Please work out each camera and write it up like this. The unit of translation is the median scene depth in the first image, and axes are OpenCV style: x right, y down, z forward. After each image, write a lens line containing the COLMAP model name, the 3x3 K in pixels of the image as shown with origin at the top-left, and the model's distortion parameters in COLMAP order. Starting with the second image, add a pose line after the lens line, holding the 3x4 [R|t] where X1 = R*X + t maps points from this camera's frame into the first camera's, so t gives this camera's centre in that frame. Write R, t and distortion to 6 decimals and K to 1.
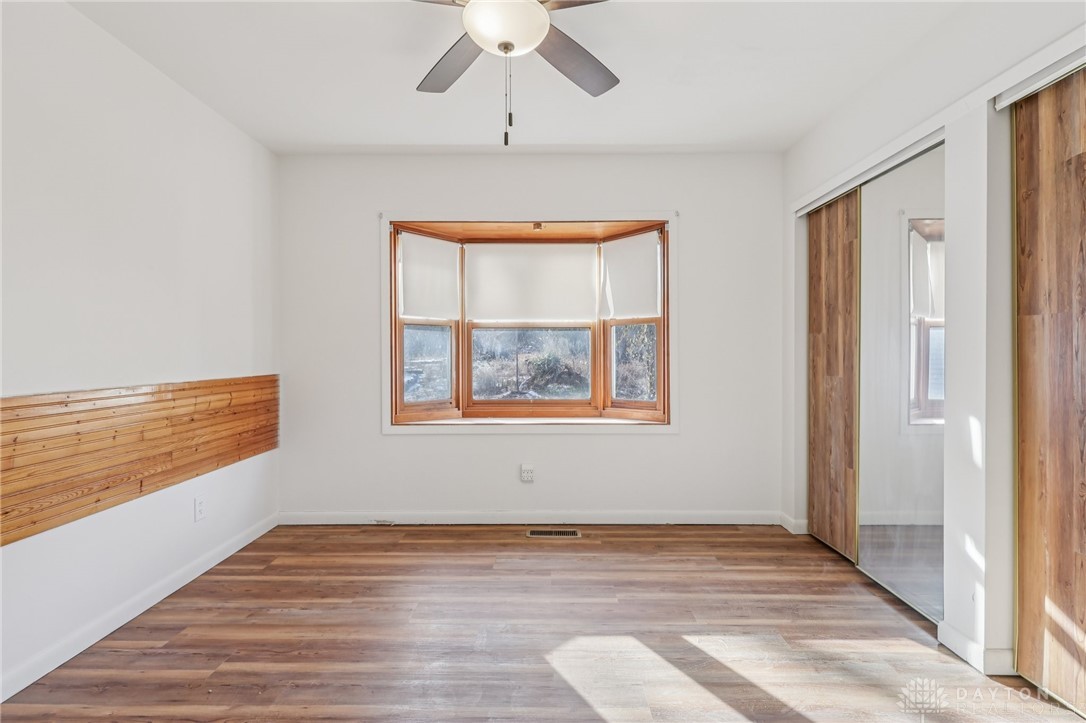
lens RADIAL K [[508.5, 0, 540.7], [0, 508.5, 356.0], [0, 0, 1]] dist [-0.004707, 0.002973]
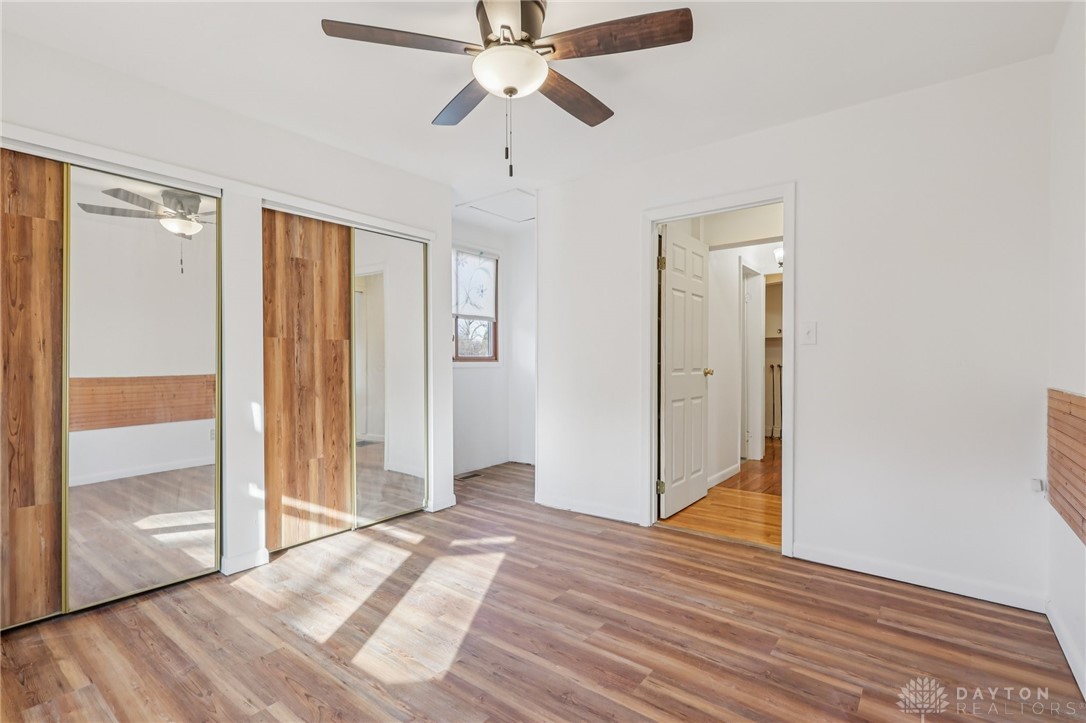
lens RADIAL K [[508.5, 0, 540.8], [0, 508.5, 362.9], [0, 0, 1]] dist [-0.004707, 0.002973]
pose [[-0.799224, 0.000565, 0.601033, -0.723624], [0.006914, 0.999942, 0.008253, -0.001683], [-0.600994, 0.010751, -0.799181, 1.678276]]
